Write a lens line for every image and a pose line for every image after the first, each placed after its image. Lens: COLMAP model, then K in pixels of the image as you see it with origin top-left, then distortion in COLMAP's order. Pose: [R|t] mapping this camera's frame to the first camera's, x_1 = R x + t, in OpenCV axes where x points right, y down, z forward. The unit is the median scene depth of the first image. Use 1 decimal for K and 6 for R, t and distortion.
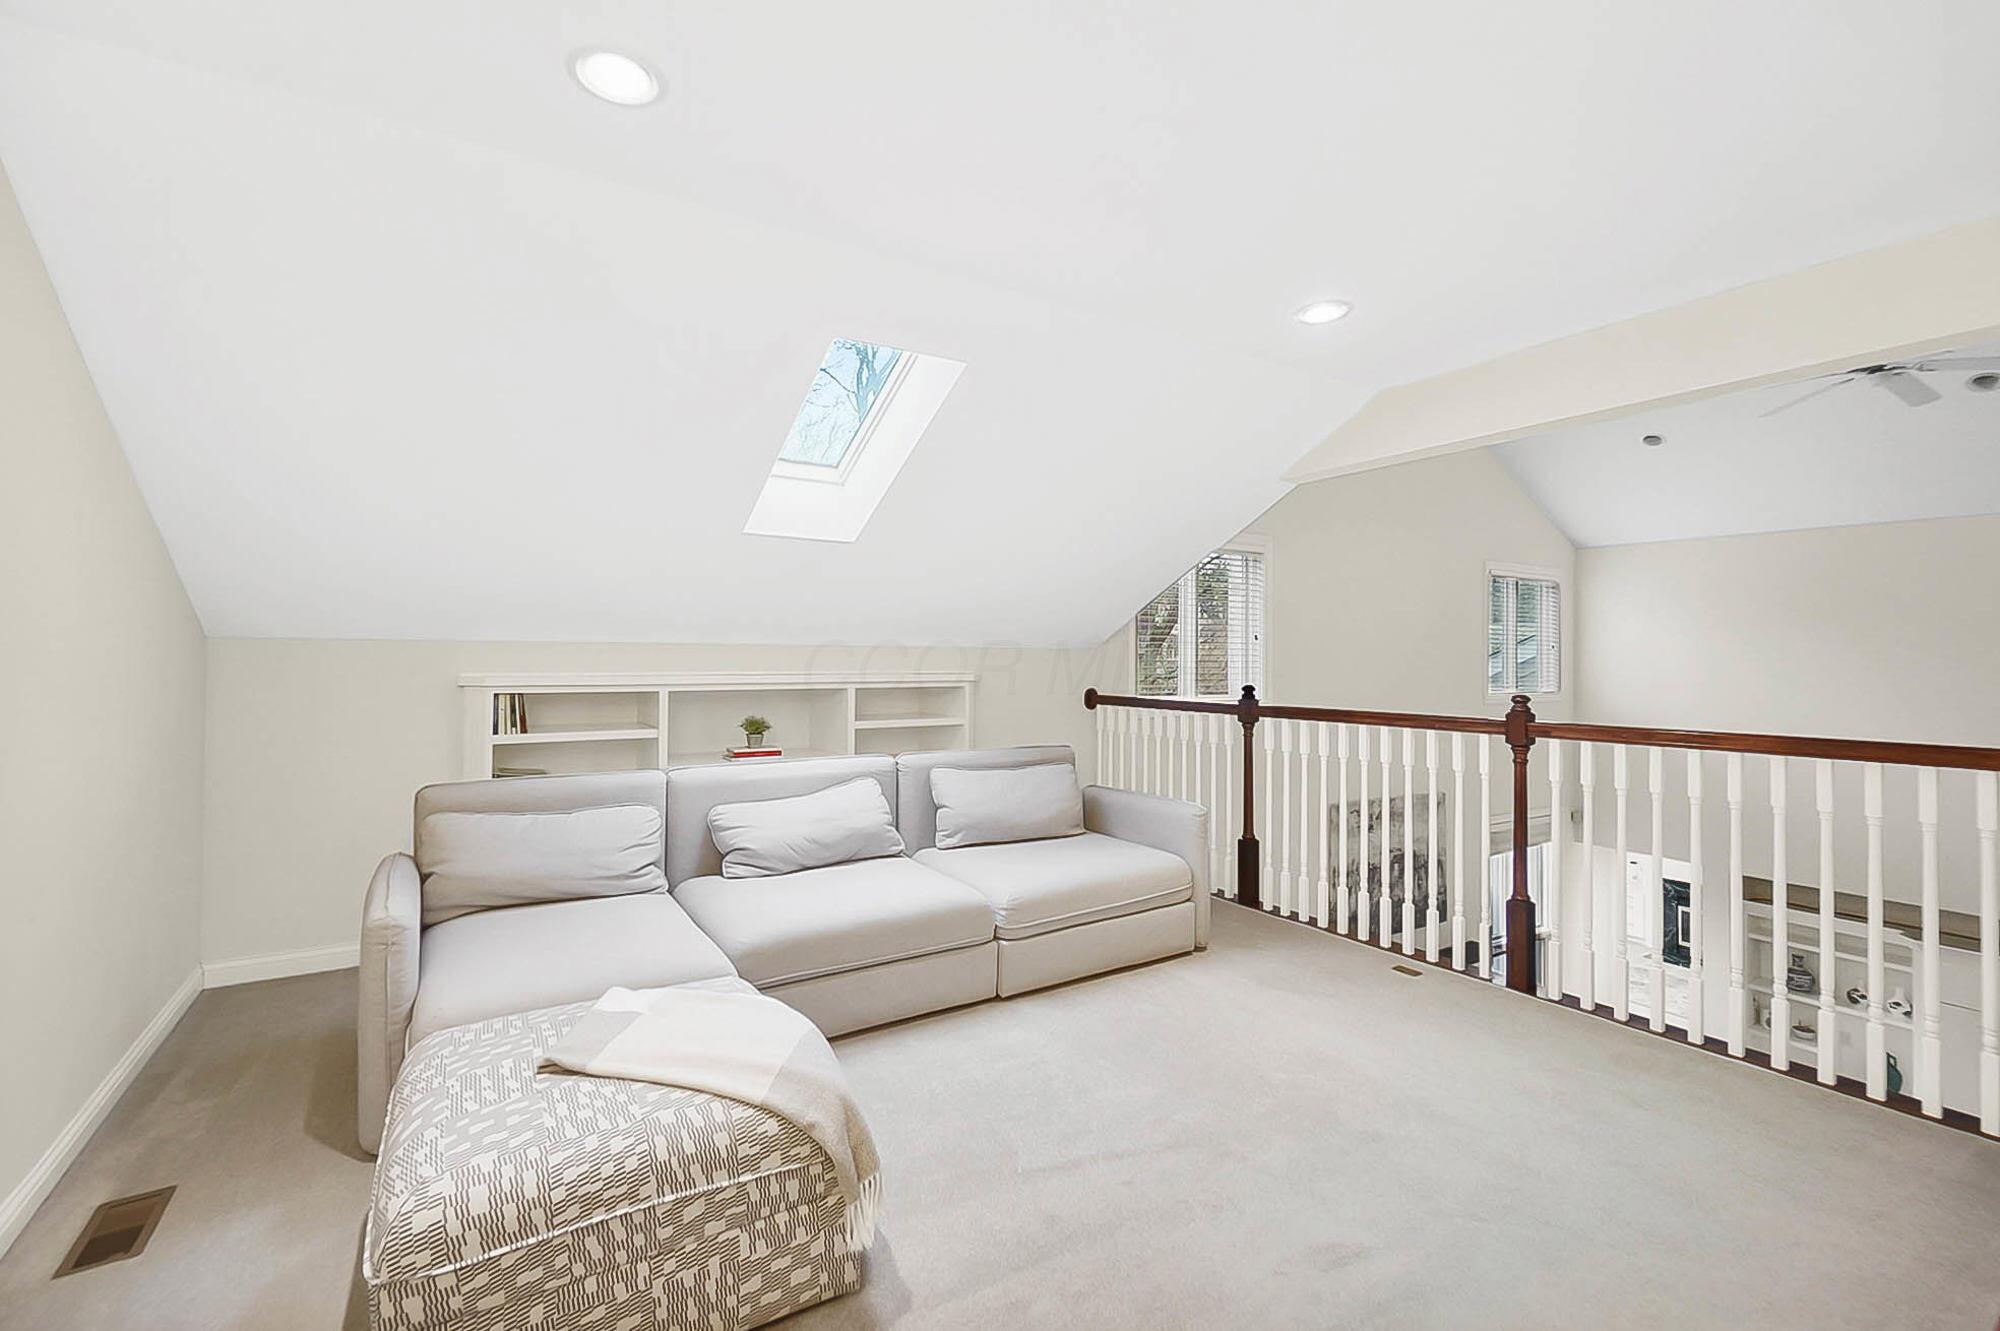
lens RADIAL K [[881.2, 0, 993.7], [0, 881.2, 651.0], [0, 0, 1]] dist [0.000273, 0.000072]
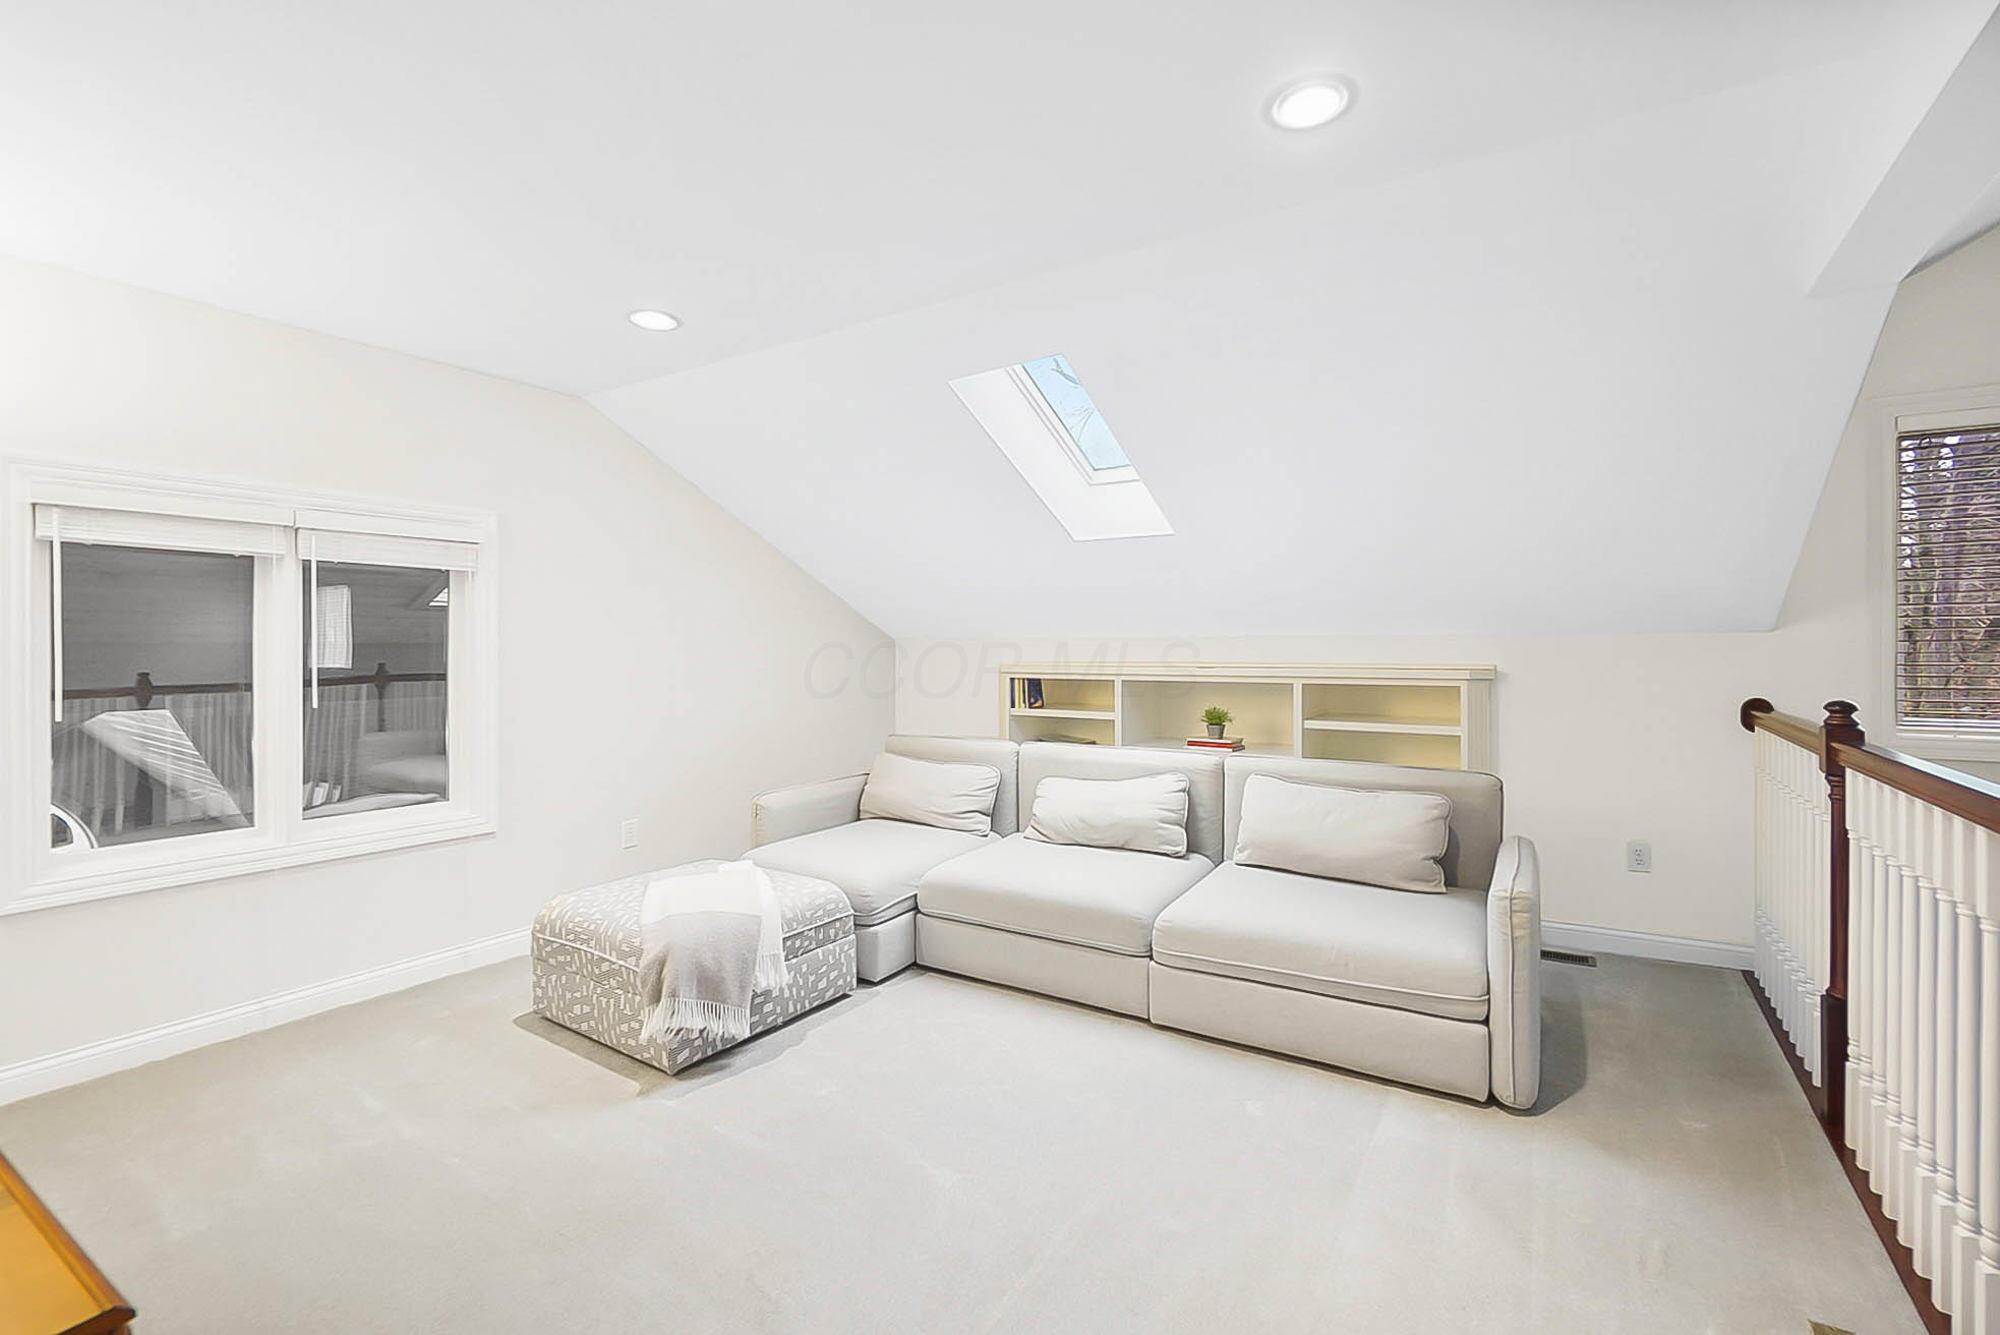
lens RADIAL K [[881.2, 0, 991.1], [0, 881.2, 660.6], [0, 0, 1]] dist [0.000273, 0.000072]
pose [[0.418849, 0.007429, -0.908026, 0.727229], [0.012211, 0.999830, 0.013813, 0.002828], [0.907974, -0.016873, 0.418687, 0.446519]]
